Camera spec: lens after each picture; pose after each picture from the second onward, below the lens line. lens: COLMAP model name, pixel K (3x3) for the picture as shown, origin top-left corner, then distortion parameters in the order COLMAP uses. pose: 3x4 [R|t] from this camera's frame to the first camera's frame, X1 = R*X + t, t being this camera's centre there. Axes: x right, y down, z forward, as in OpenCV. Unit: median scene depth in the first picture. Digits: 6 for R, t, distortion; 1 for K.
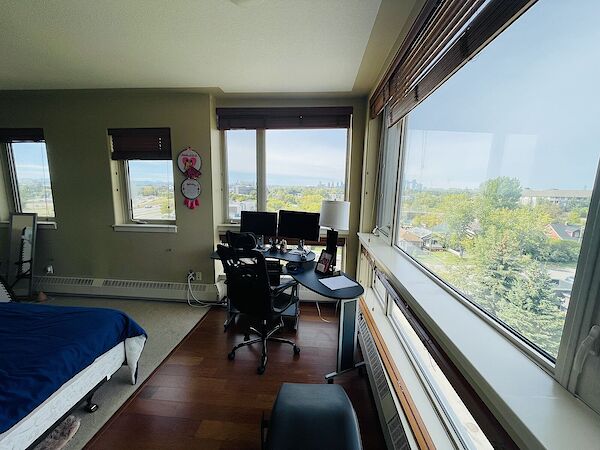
lens RADIAL K [[241.7, 0, 300.0], [0, 241.7, 225.0], [0, 0, 1]] dist [-0.000638, -0.000061]
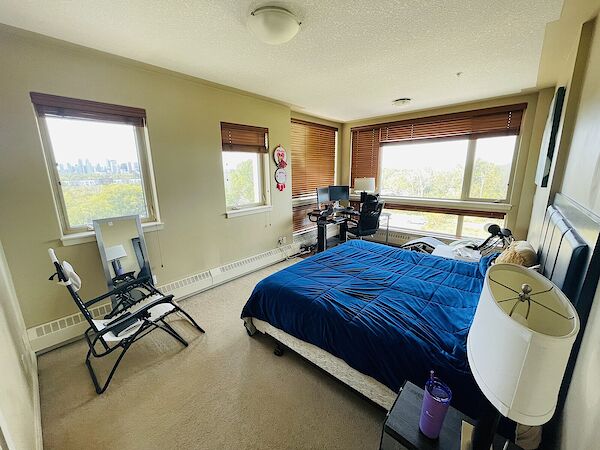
lens RADIAL K [[241.7, 0, 300.0], [0, 241.7, 225.0], [0, 0, 1]] dist [-0.000638, -0.000061]
pose [[0.604178, -0.197876, 0.771890, -1.485044], [0.146181, 0.979761, 0.136745, -0.049409], [-0.783326, 0.030218, 0.620876, 0.081672]]
